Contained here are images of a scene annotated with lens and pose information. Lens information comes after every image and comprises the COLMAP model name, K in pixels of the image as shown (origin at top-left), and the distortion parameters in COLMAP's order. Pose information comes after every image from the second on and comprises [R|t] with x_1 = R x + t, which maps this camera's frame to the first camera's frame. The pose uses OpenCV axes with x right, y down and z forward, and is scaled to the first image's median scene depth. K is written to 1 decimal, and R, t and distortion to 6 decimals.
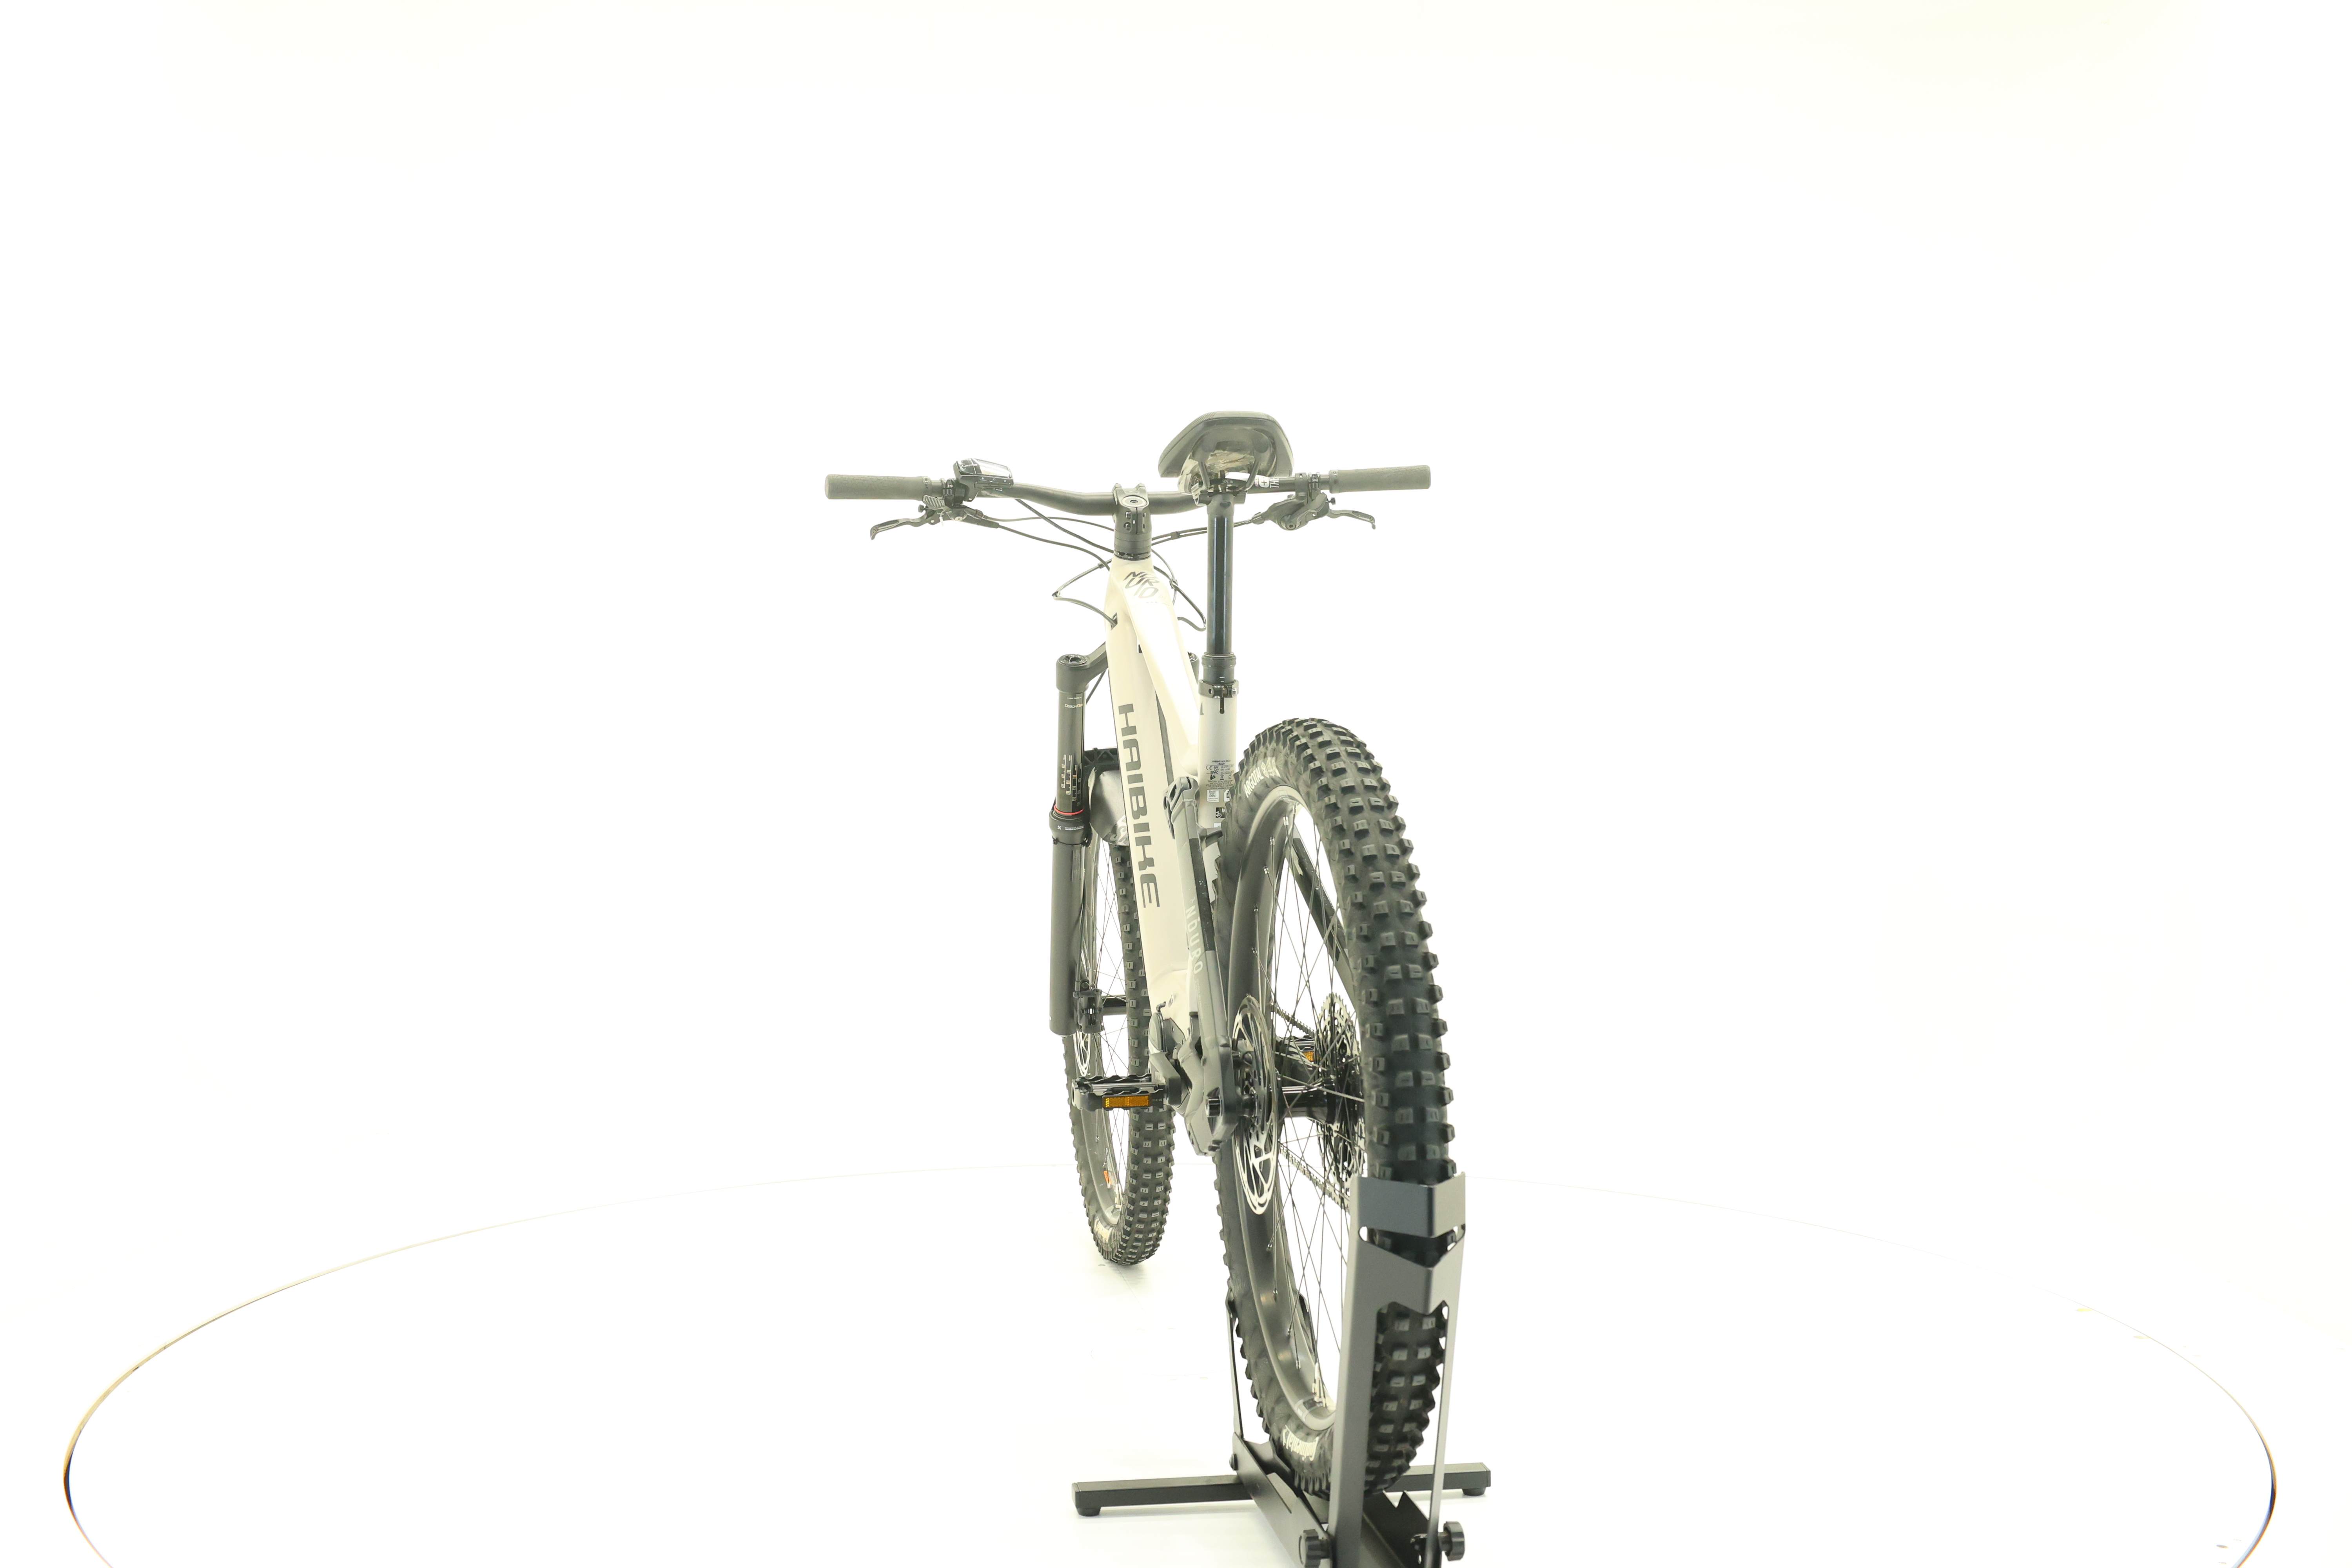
lens RADIAL K [[2388.7, 0, 1179.8], [0, 2388.7, 780.5], [0, 0, 1]] dist [-0.017510, 0.000000]
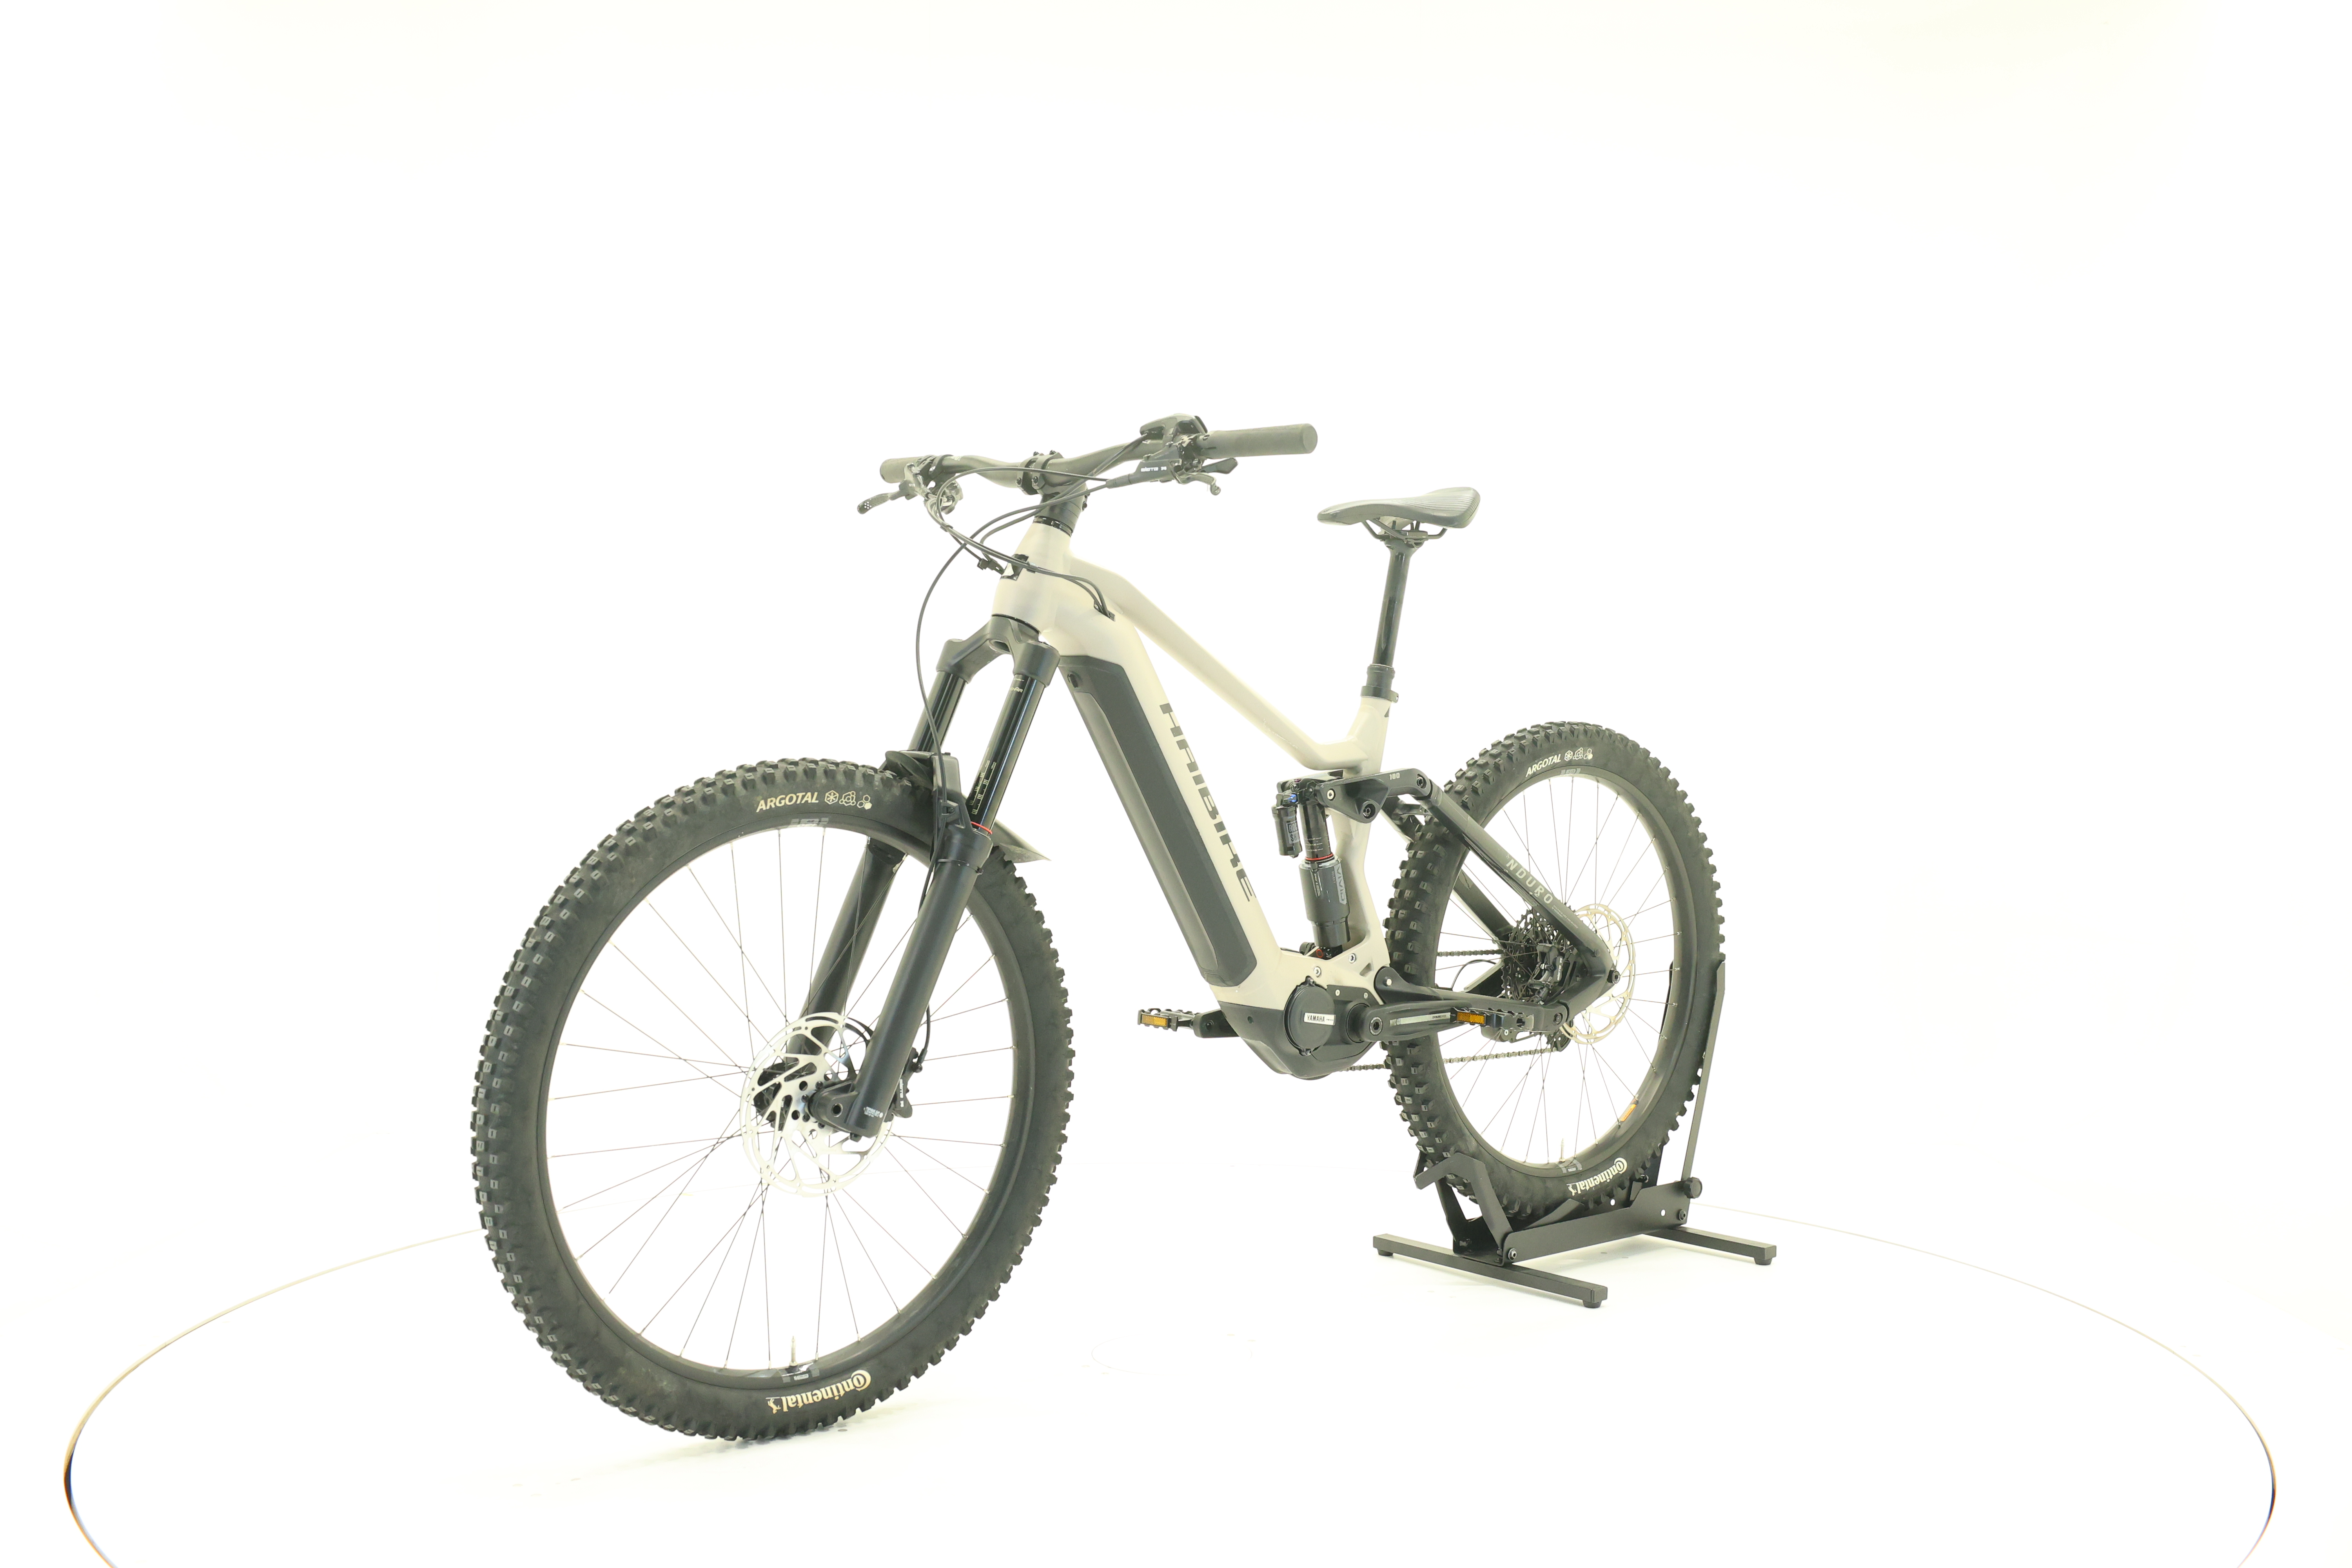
lens RADIAL K [[2388.7, 0, 1178.9], [0, 2388.7, 787.3], [0, 0, 1]] dist [-0.017510, 0.000000]
pose [[-0.510560, -0.027697, 0.859396, -0.819246], [0.014295, 0.999070, 0.040691, -0.035734], [-0.859724, 0.033060, -0.509689, 1.431855]]
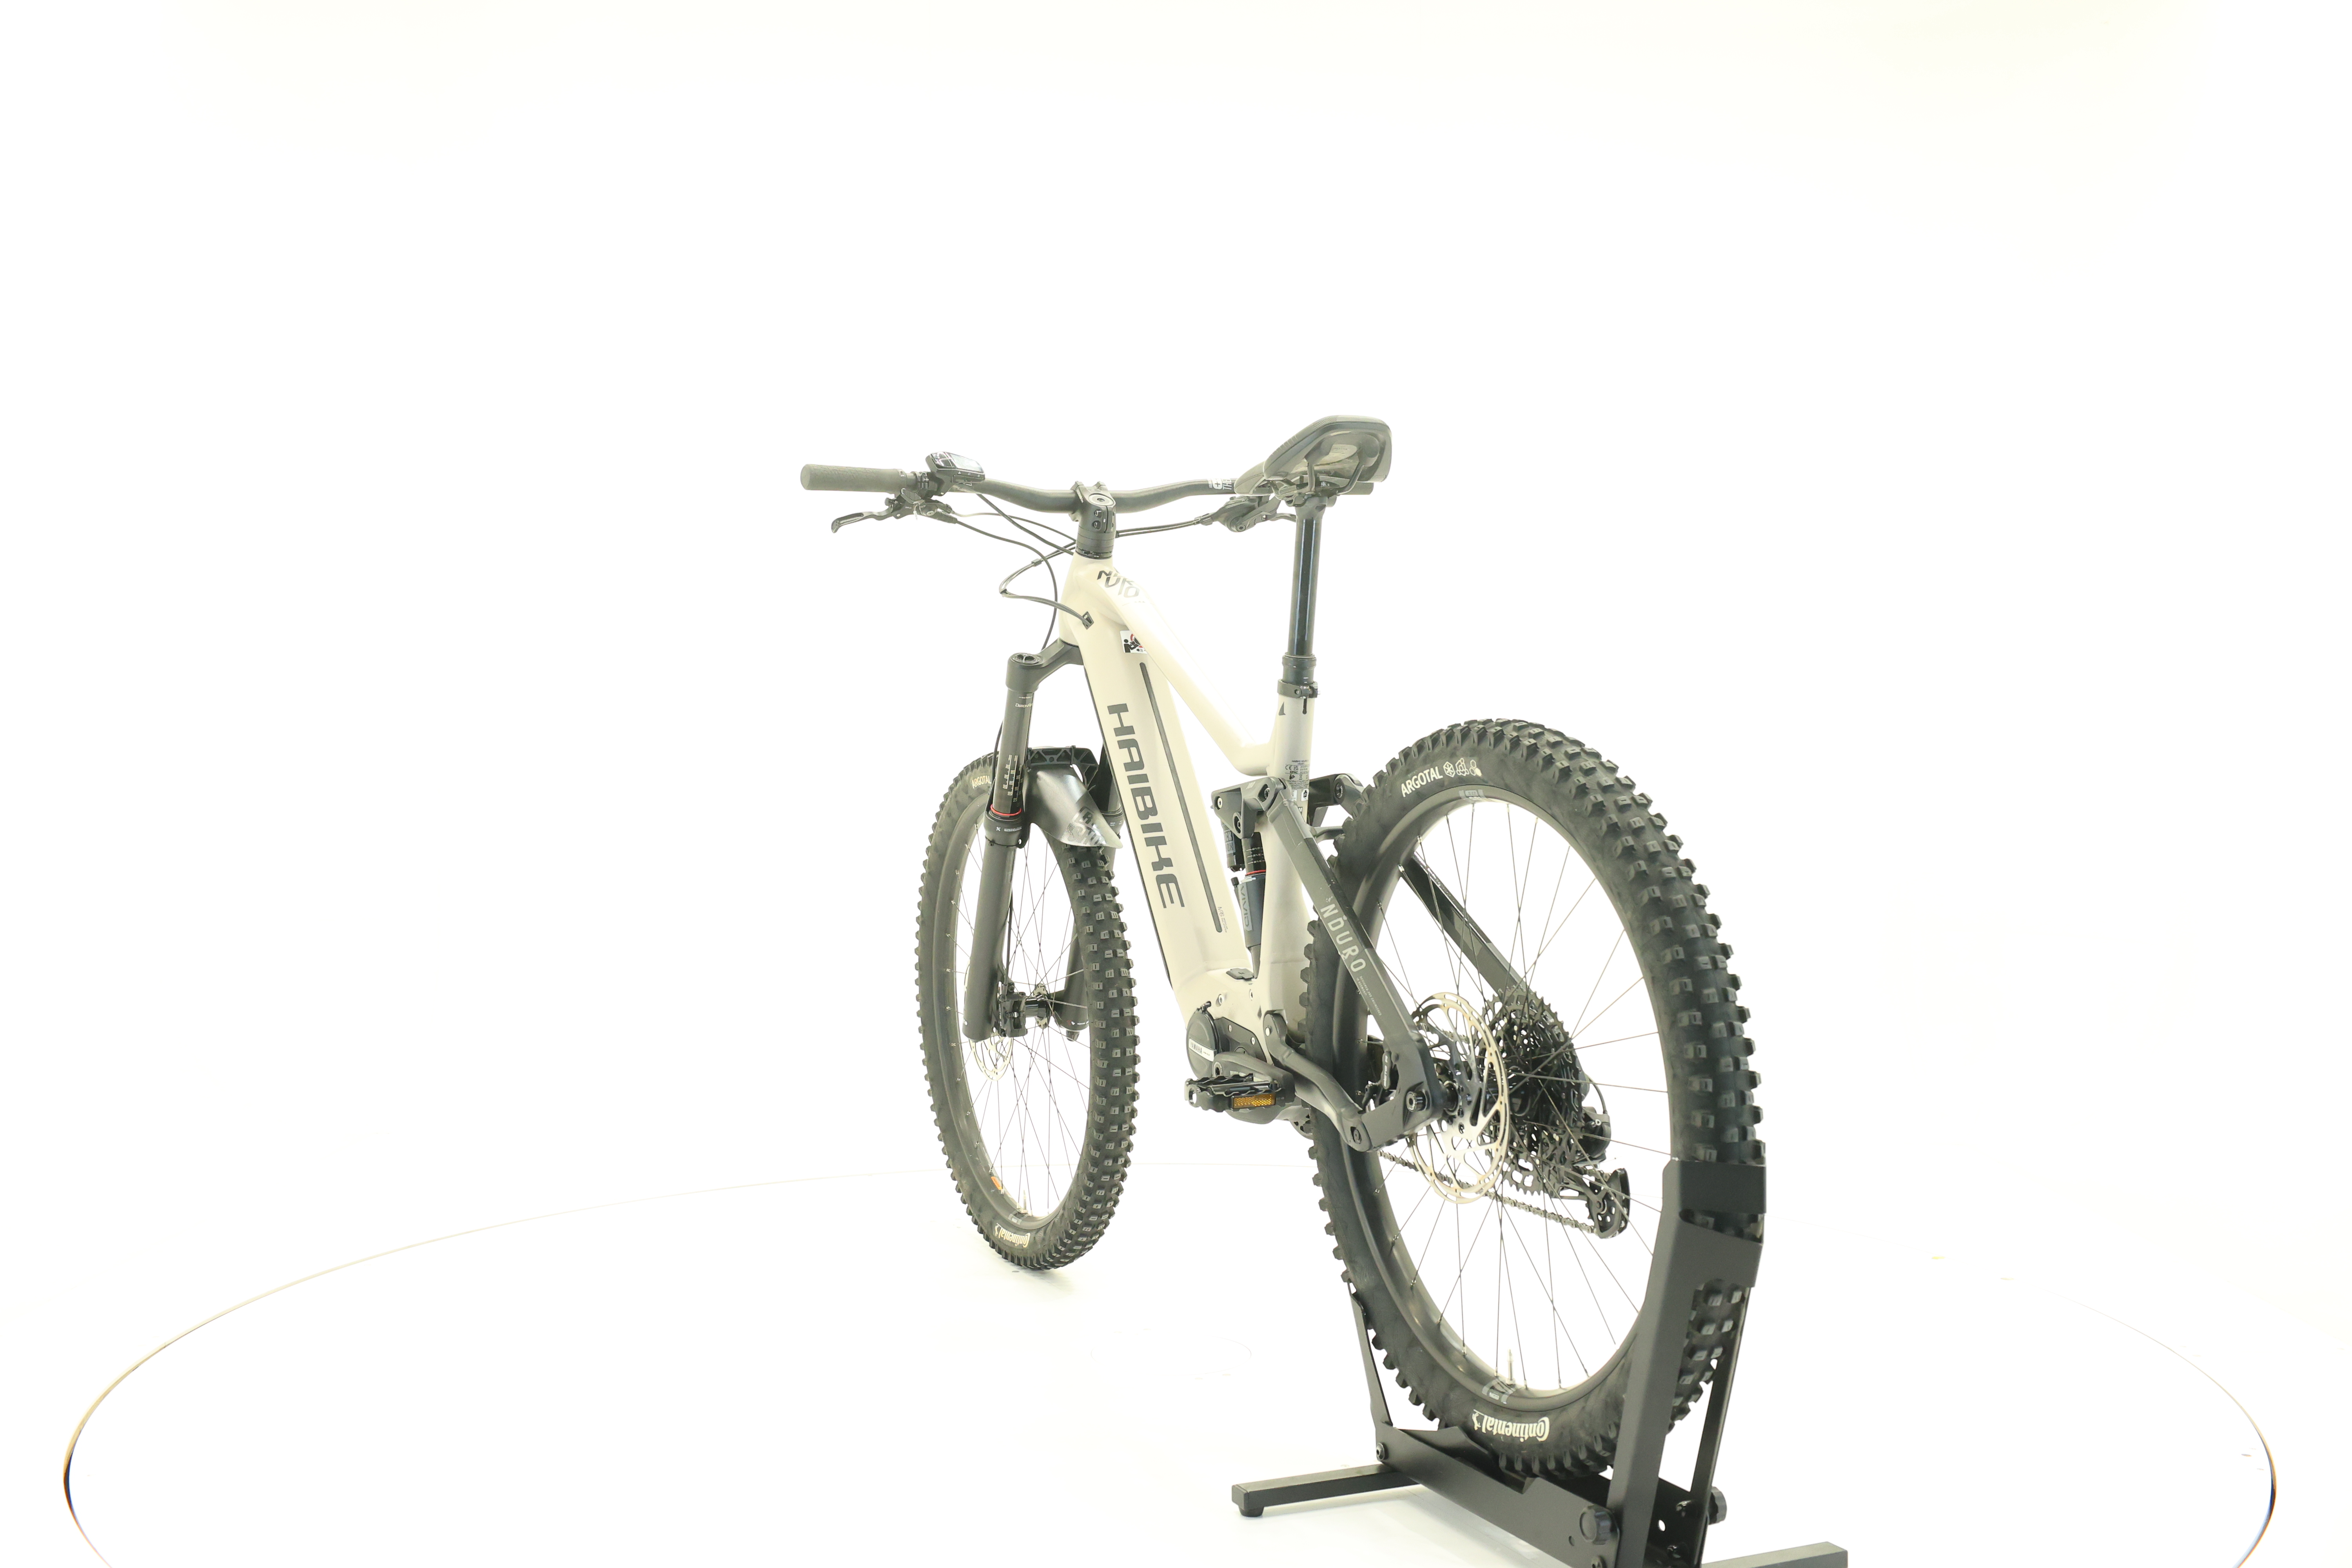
lens RADIAL K [[2388.7, 0, 1178.0], [0, 2388.7, 772.6], [0, 0, 1]] dist [-0.017510, 0.000000]
pose [[0.965378, -0.004957, 0.260808, -0.248532], [0.005508, 0.999984, -0.001383, -0.001750], [-0.260797, 0.002772, 0.965390, 0.032259]]
